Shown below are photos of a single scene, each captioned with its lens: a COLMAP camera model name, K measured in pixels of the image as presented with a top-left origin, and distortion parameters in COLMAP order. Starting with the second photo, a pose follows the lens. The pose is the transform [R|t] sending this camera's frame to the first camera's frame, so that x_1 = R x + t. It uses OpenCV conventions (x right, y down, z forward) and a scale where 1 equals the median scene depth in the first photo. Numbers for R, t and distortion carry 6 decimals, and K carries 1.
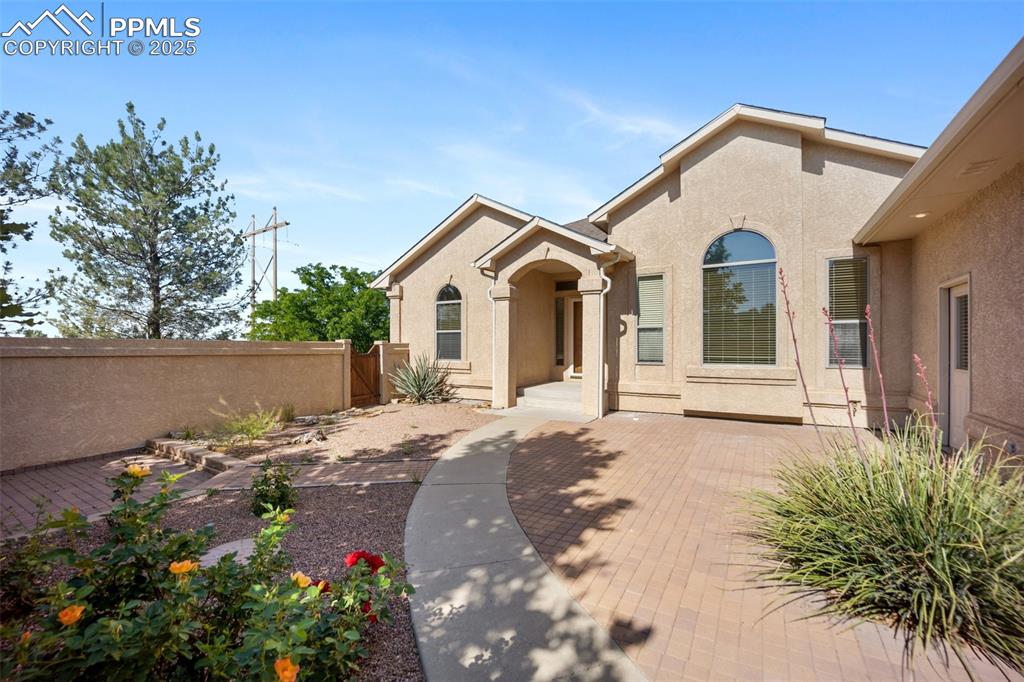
lens RADIAL K [[420.6, 0, 506.3], [0, 420.6, 347.0], [0, 0, 1]] dist [-0.017238, -0.000102]
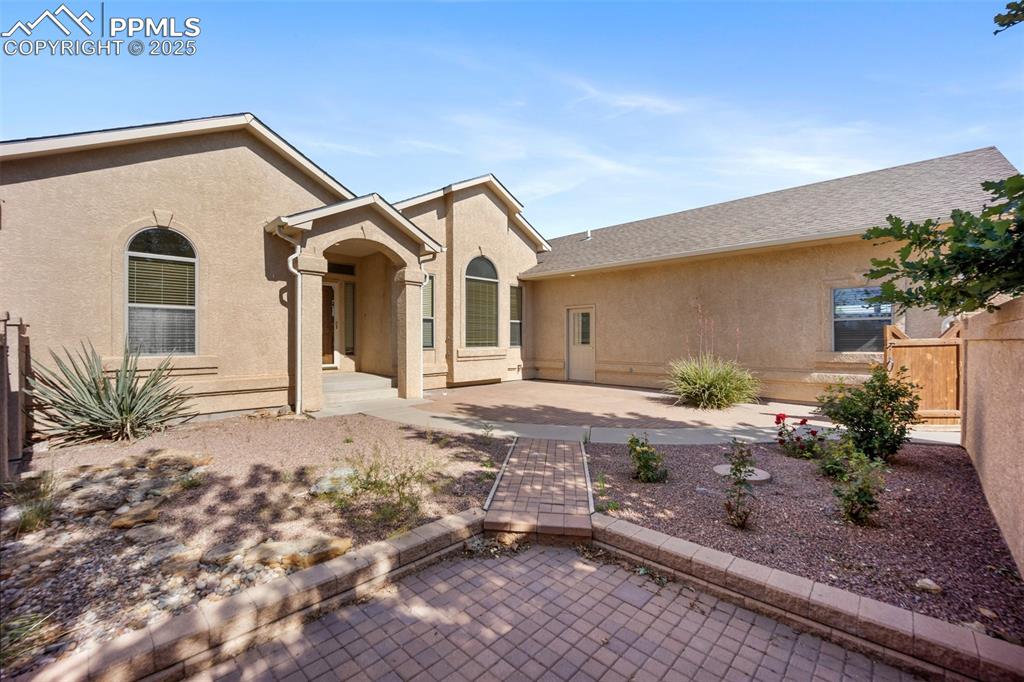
lens RADIAL K [[420.6, 0, 505.4], [0, 420.6, 337.6], [0, 0, 1]] dist [-0.017238, -0.000102]
pose [[0.228840, 0.005865, 0.973446, -0.896485], [0.004800, 0.999963, -0.007153, 0.020300], [-0.973452, 0.006310, 0.228803, 0.594446]]
